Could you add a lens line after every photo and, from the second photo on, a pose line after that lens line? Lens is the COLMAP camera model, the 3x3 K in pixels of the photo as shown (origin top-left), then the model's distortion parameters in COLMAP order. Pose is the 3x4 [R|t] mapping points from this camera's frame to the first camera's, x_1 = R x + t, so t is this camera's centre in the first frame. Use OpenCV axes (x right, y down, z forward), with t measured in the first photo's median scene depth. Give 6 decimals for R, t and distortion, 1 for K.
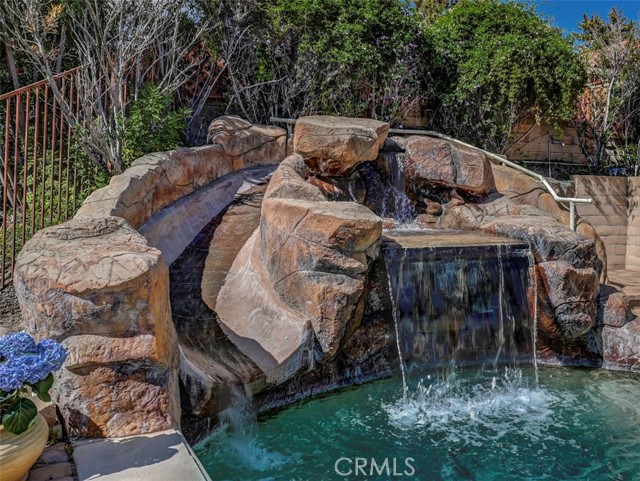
lens RADIAL K [[494.5, 0, 319.8], [0, 494.5, 238.5], [0, 0, 1]] dist [-0.010236, 0.000613]
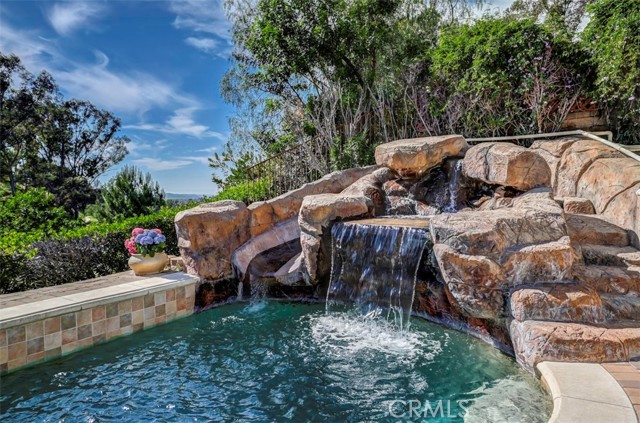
lens RADIAL K [[431.0, 0, 322.4], [0, 431.0, 211.1], [0, 0, 1]] dist [-0.012924, -0.000673]
pose [[0.444000, 0.029841, -0.895530, 1.267196], [-0.071250, 0.997456, -0.002088, -0.012597], [0.893189, 0.064734, 0.444997, 0.261900]]
